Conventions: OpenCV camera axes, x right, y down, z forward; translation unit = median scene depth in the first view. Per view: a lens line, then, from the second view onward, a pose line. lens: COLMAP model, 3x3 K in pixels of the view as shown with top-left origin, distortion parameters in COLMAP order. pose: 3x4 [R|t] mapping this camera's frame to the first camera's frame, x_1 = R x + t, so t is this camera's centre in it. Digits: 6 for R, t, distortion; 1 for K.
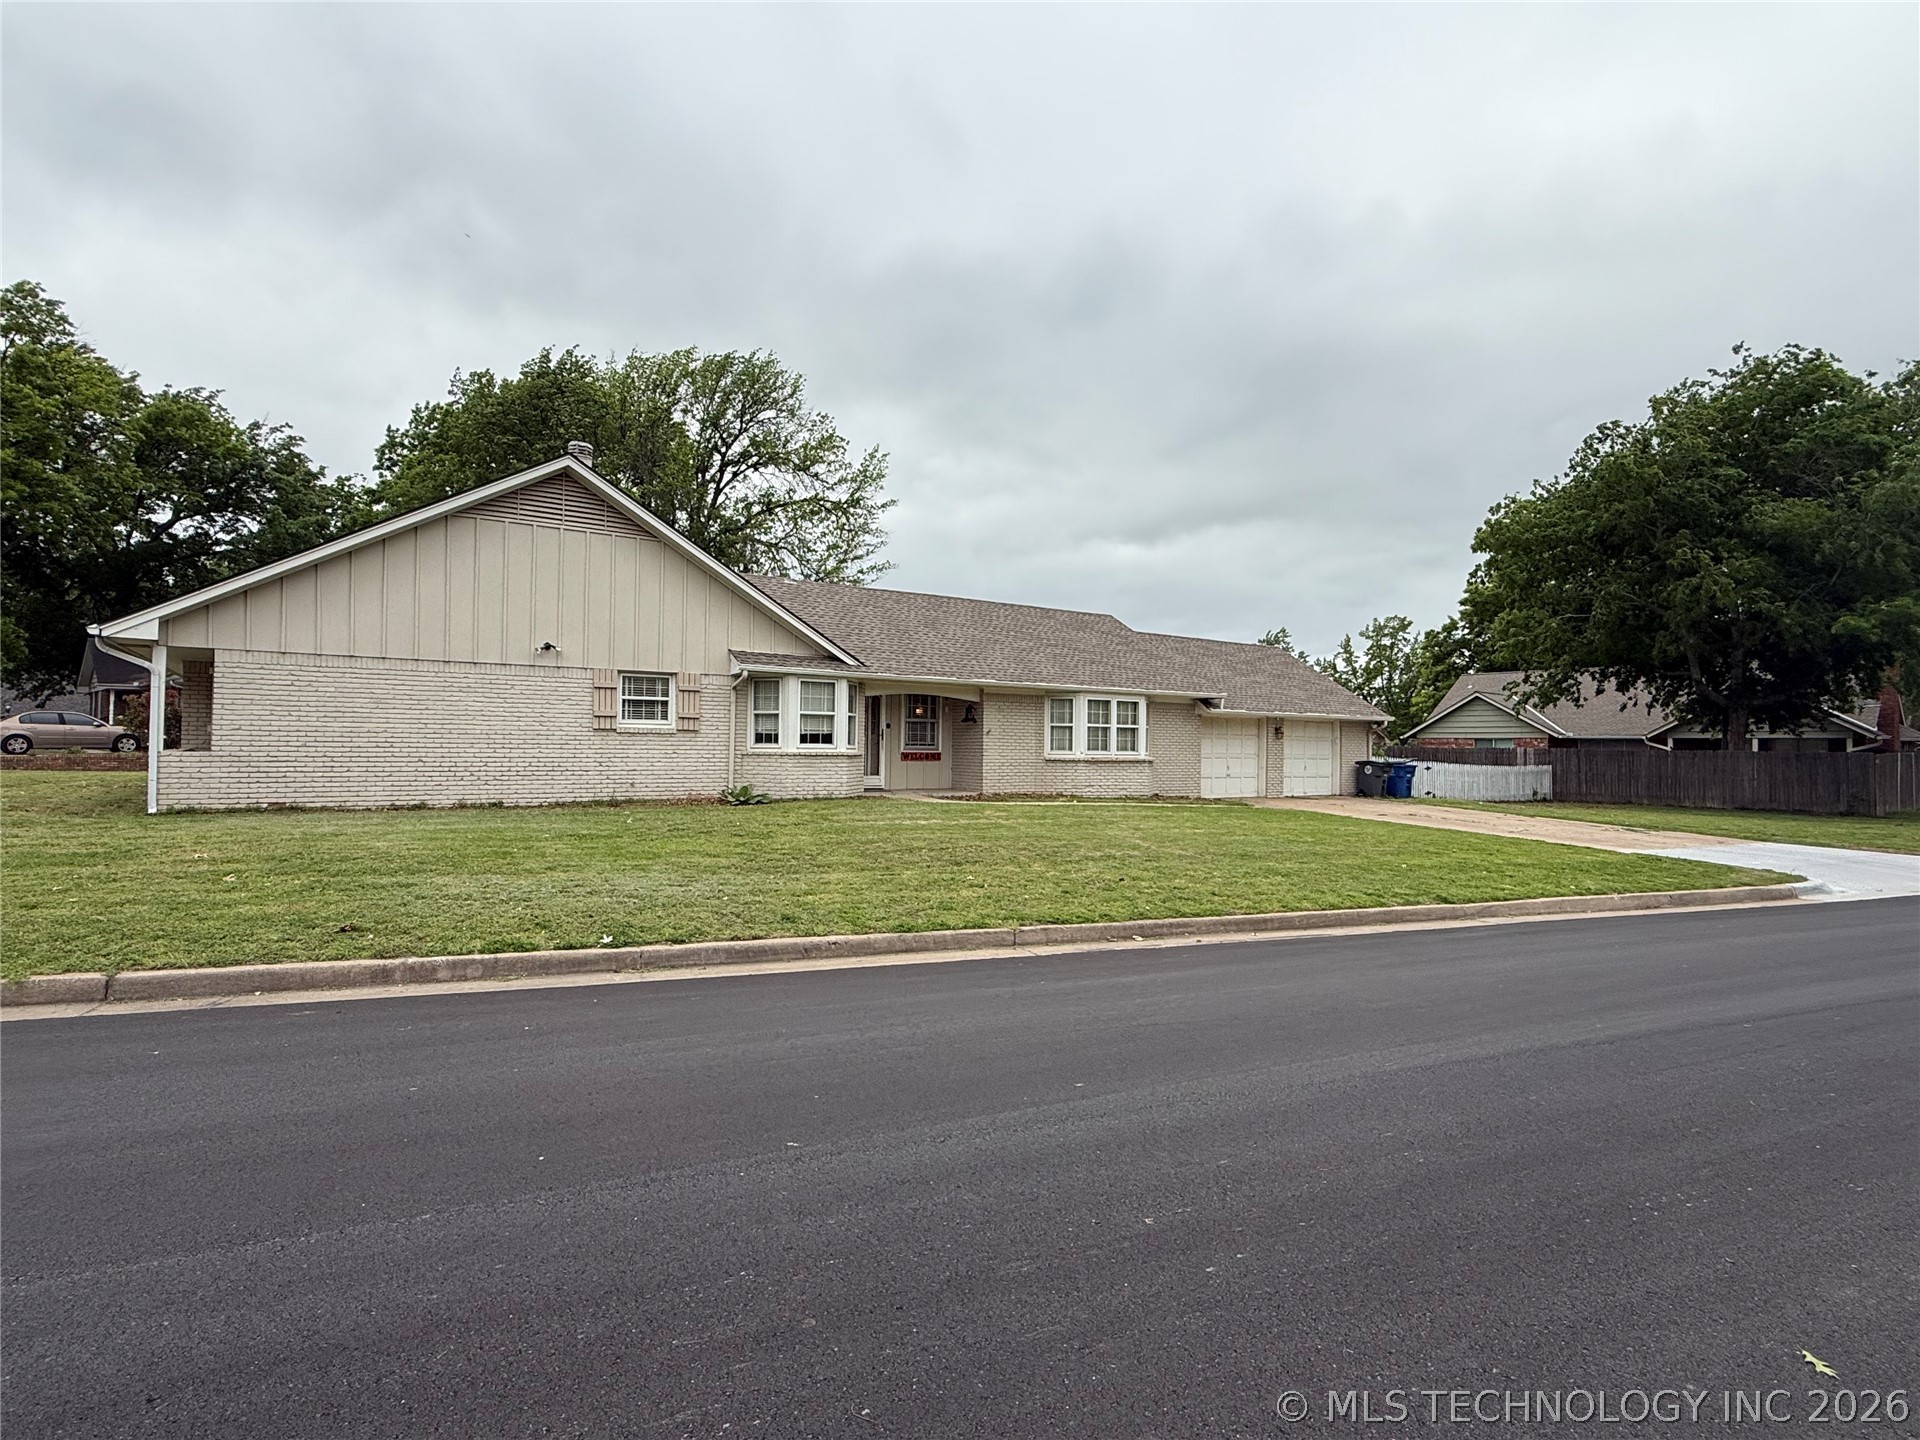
lens RADIAL K [[961.1, 0, 960.0], [0, 961.1, 720.0], [0, 0, 1]] dist [-0.000635, 0.000194]
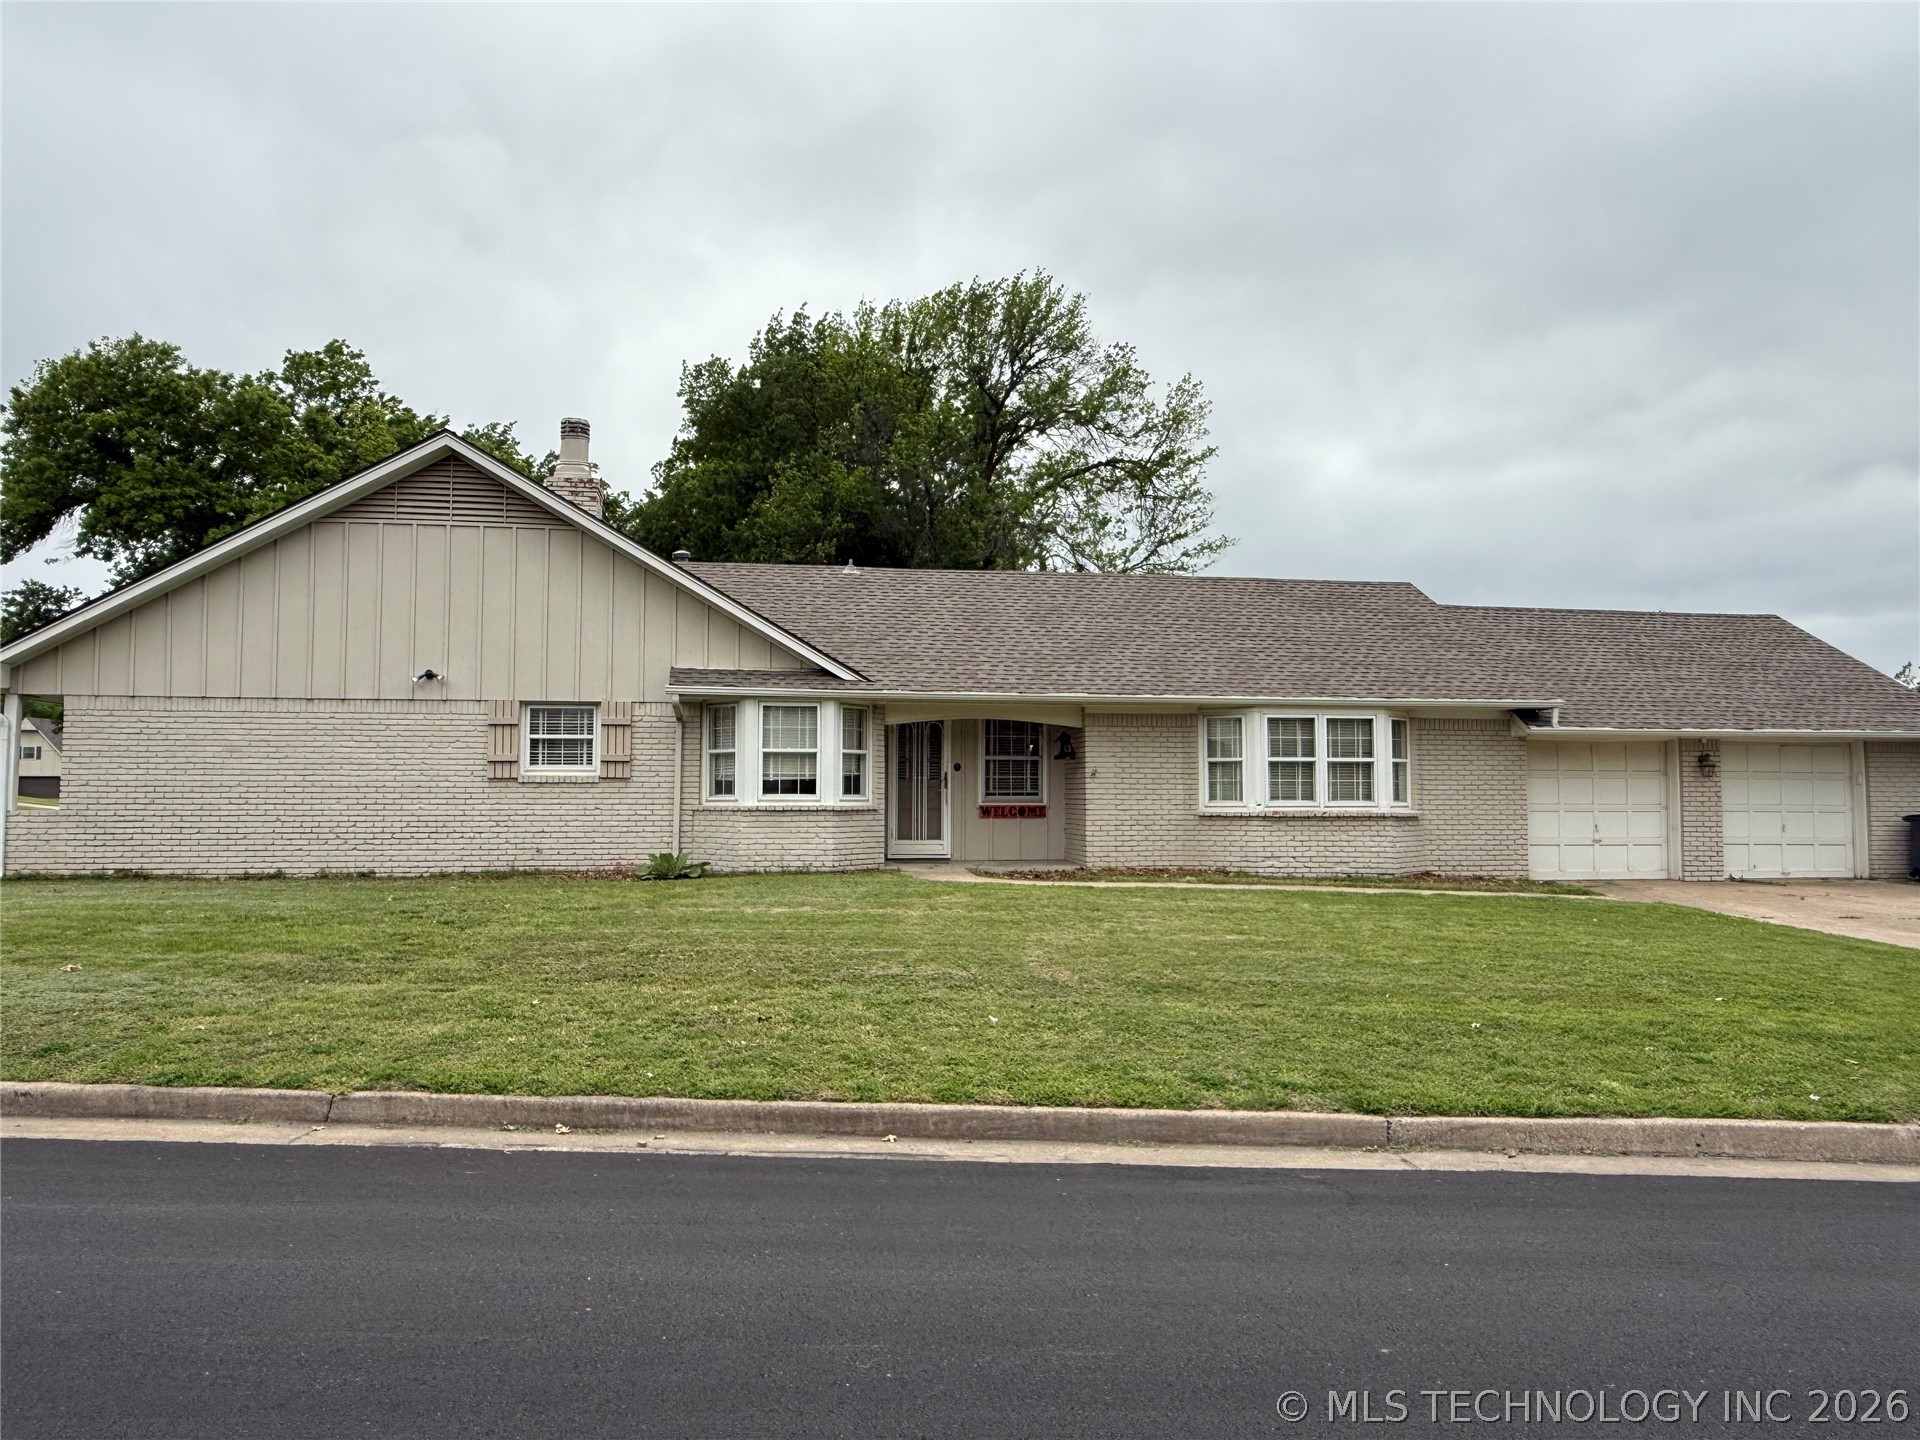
lens RADIAL K [[1271.5, 0, 960.0], [0, 1271.5, 720.0], [0, 0, 1]] dist [-0.002088, -0.000515]
pose [[0.909172, -0.036953, -0.414777, 0.306109], [0.021603, 0.998899, -0.041641, 0.010370], [0.415859, 0.028899, 0.908970, 0.177088]]
